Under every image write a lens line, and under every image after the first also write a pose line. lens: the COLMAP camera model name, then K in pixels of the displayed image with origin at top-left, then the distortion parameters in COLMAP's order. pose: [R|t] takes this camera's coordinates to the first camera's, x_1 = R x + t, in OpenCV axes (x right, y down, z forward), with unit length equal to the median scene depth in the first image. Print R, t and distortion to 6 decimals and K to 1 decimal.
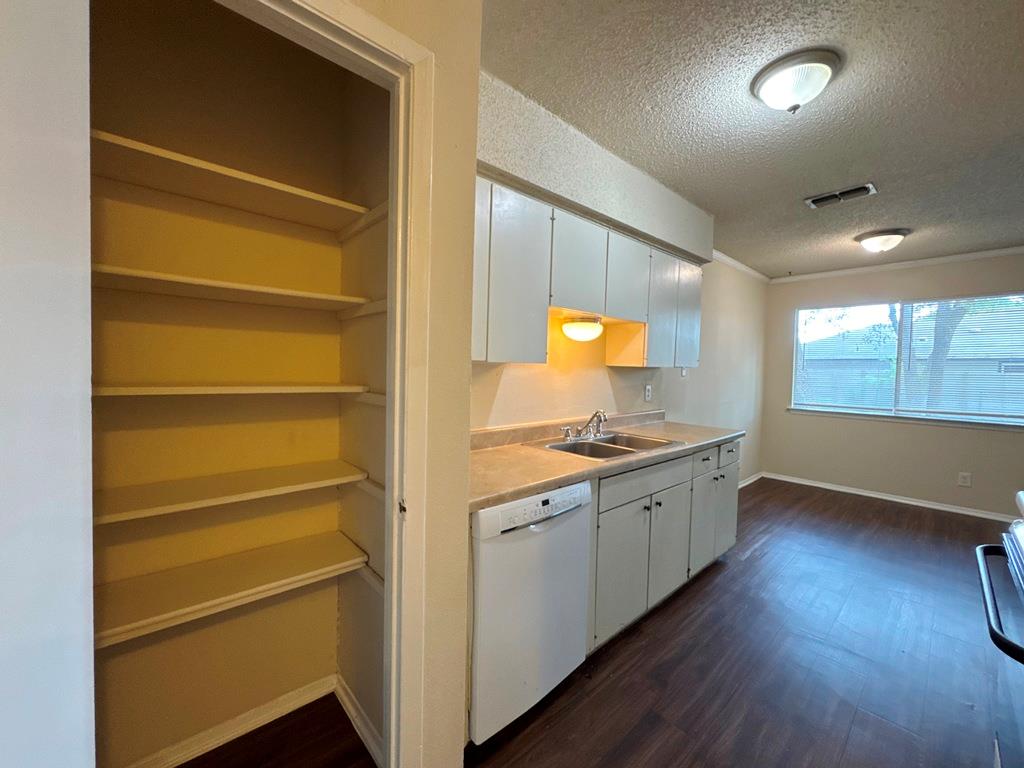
lens RADIAL K [[414.4, 0, 510.5], [0, 414.4, 379.7], [0, 0, 1]] dist [-0.001200, 0.000106]
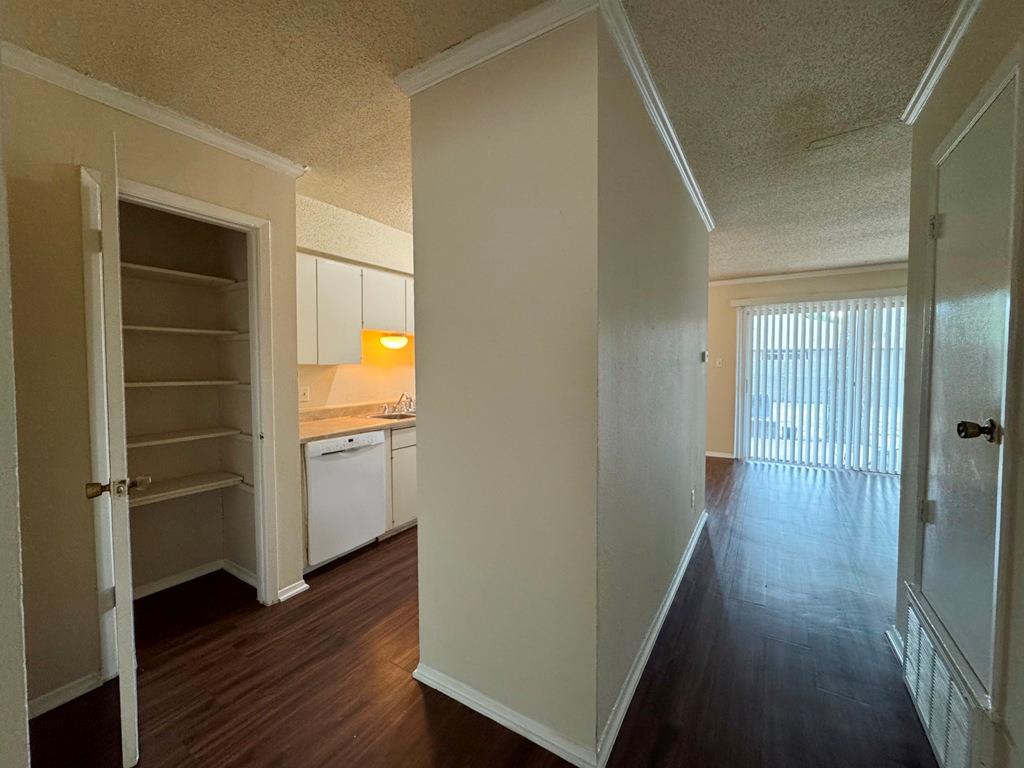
lens RADIAL K [[414.4, 0, 510.5], [0, 414.4, 379.7], [0, 0, 1]] dist [-0.001200, 0.000106]
pose [[0.963455, -0.033408, 0.265780, 0.240725], [0.030605, 0.999424, 0.014681, 0.017350], [-0.266117, -0.006011, 0.963922, -0.805382]]
